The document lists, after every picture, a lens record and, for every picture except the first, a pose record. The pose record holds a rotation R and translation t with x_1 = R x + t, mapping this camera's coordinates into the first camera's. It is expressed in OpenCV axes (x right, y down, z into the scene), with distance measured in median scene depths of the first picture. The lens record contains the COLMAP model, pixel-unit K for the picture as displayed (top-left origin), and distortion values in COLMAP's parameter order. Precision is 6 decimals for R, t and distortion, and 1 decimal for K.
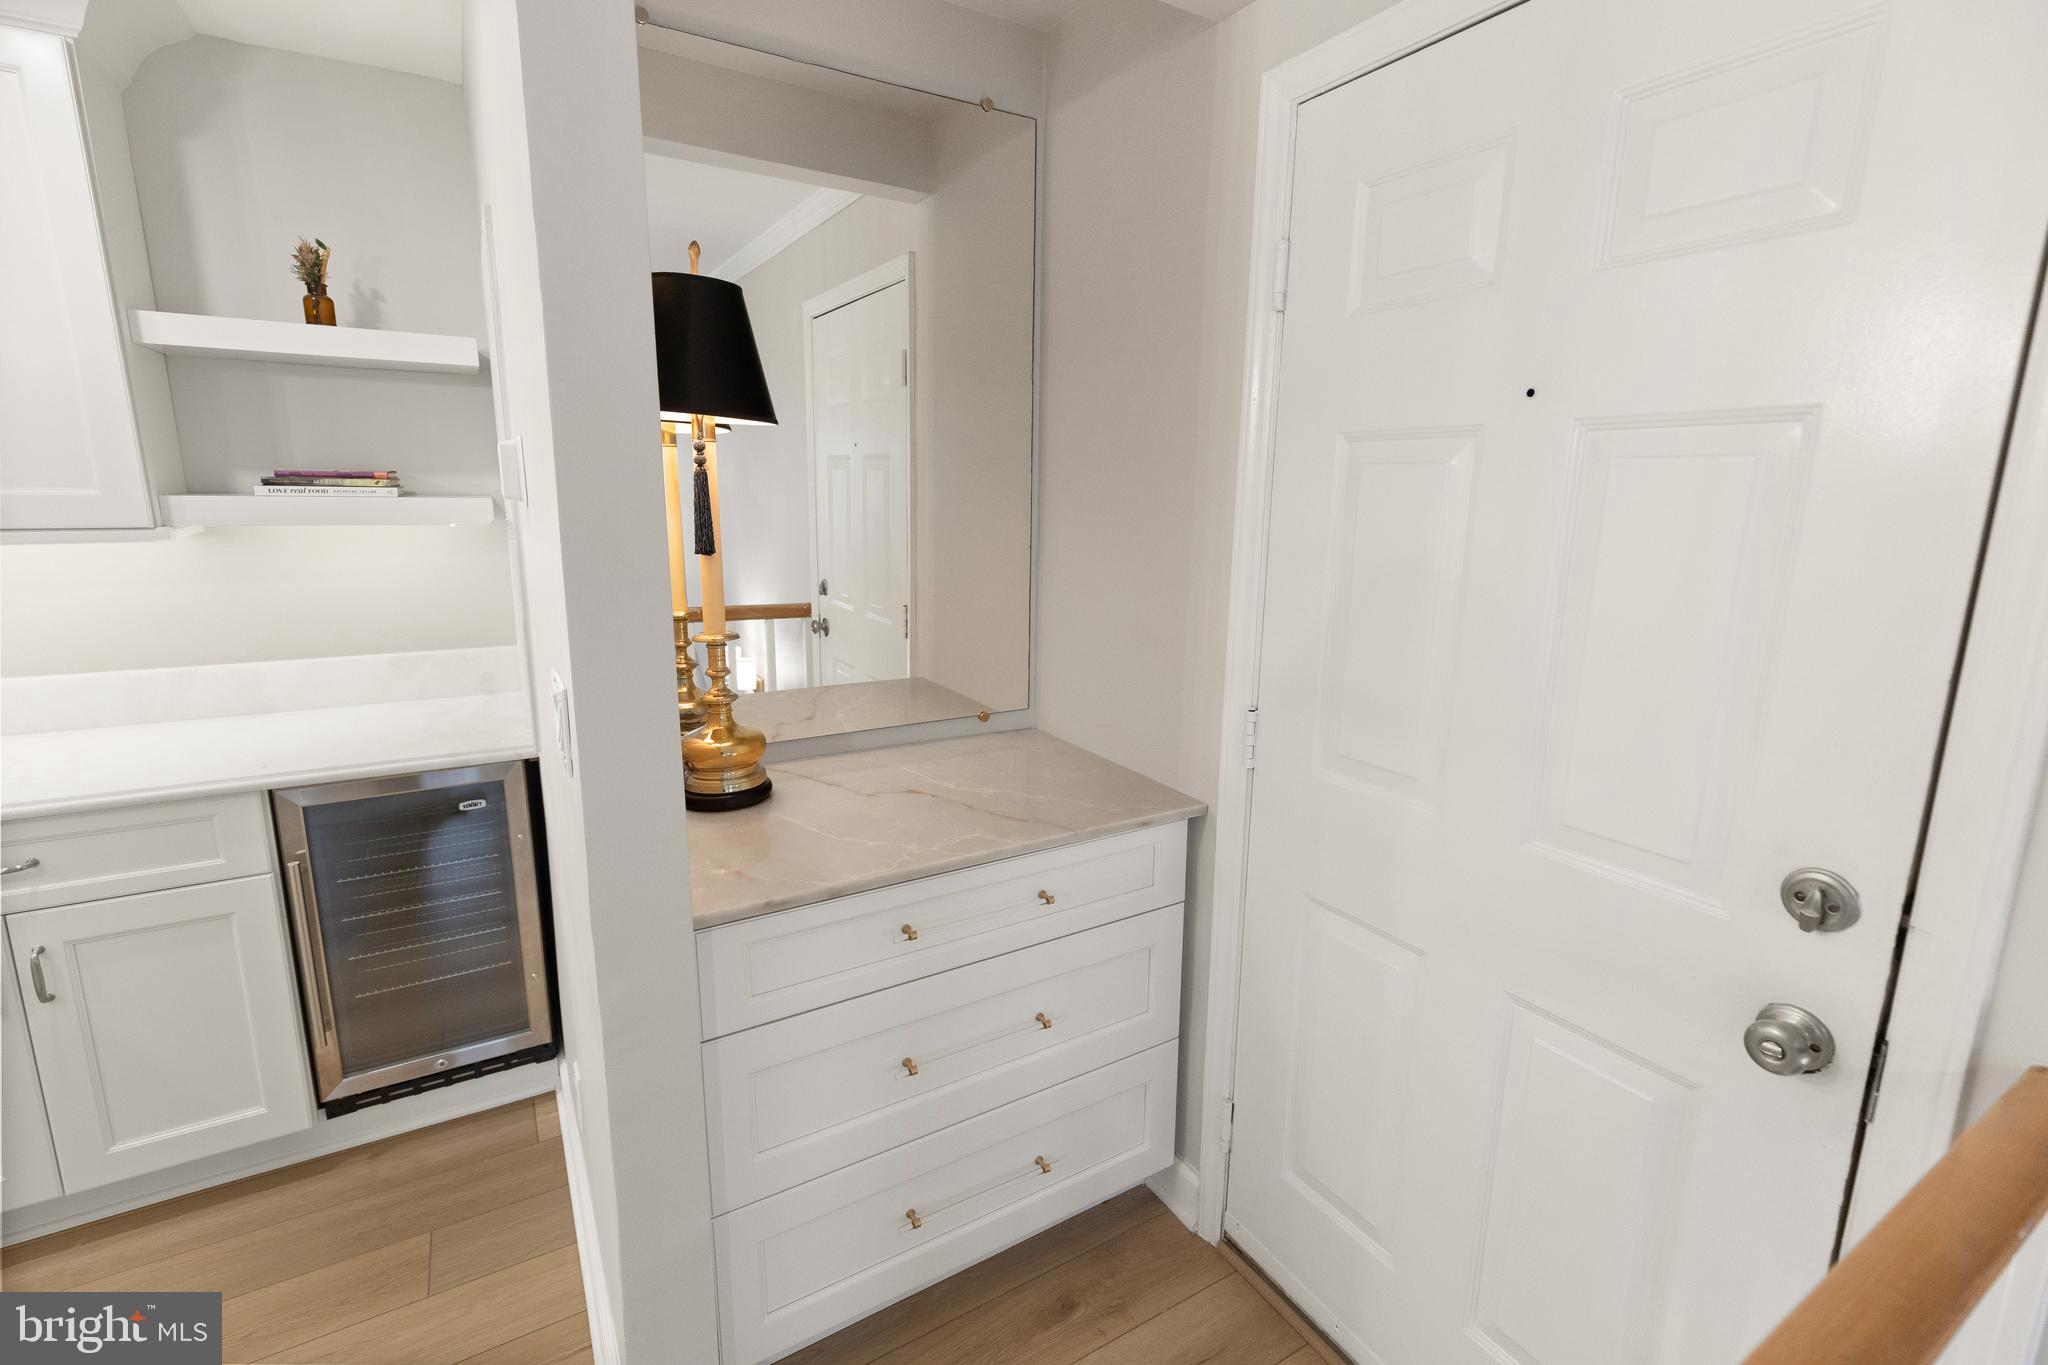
lens RADIAL K [[920.2, 0, 1037.4], [0, 920.2, 672.6], [0, 0, 1]] dist [0.015730, -0.006576]
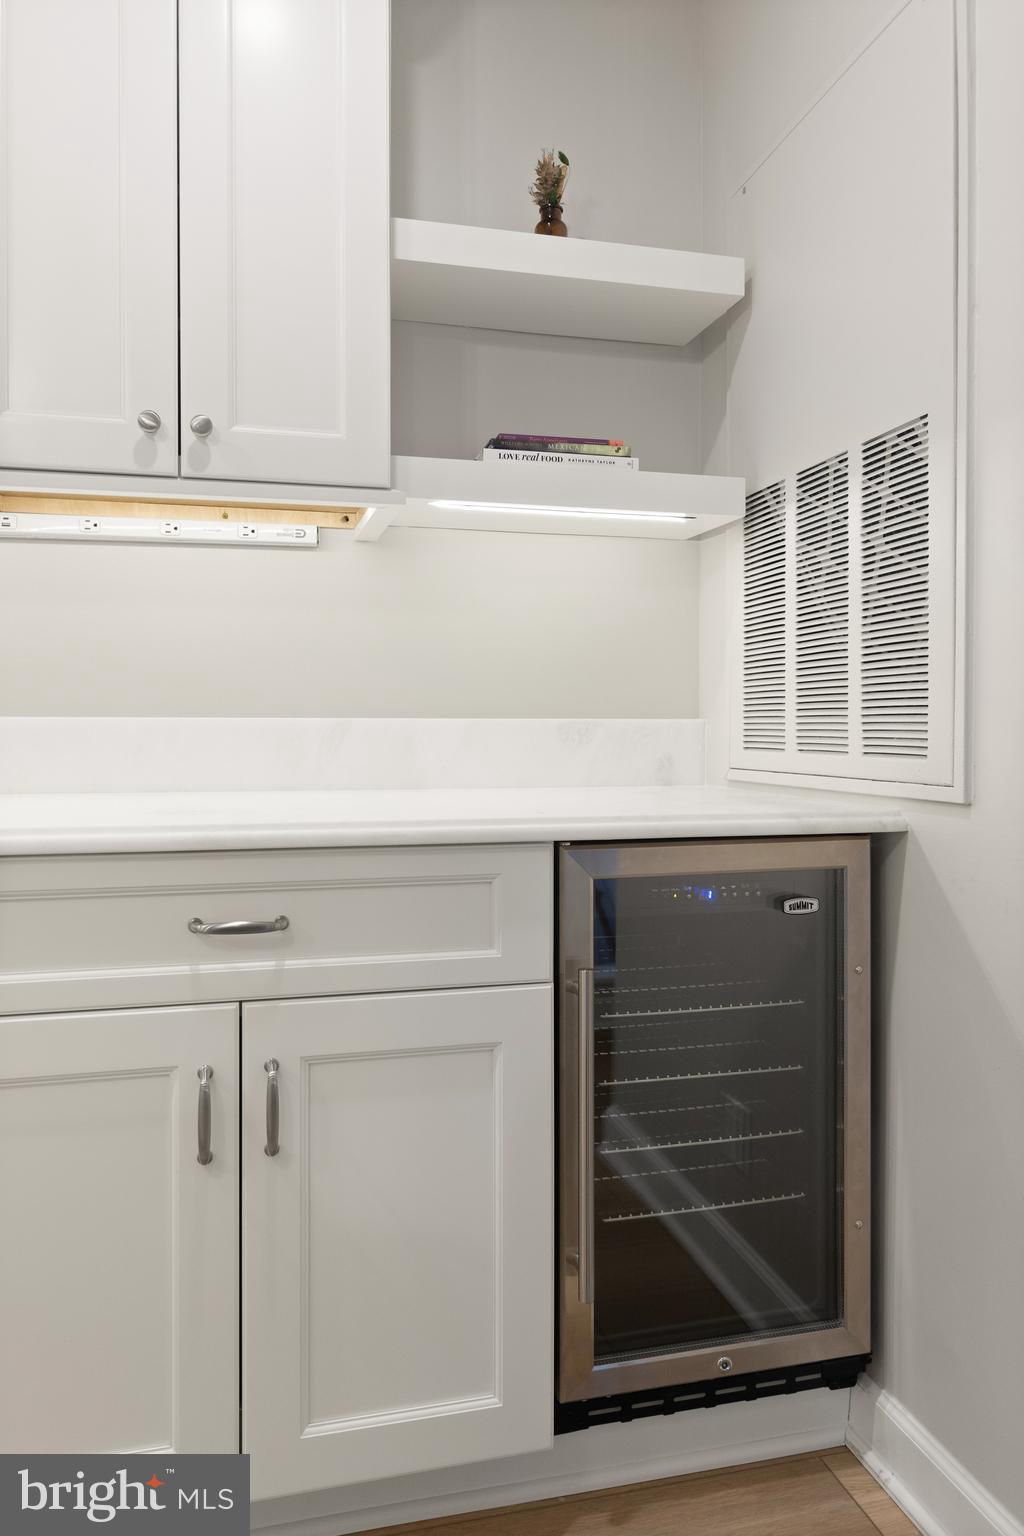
lens RADIAL K [[1082.5, 0, 504.7], [0, 1082.5, 729.2], [0, 0, 1]] dist [-0.002187, -0.004721]
pose [[0.958123, -0.009713, -0.286192, -0.591193], [-0.046963, 0.980563, -0.190503, 0.172330], [0.282480, 0.195966, 0.939043, 0.257684]]
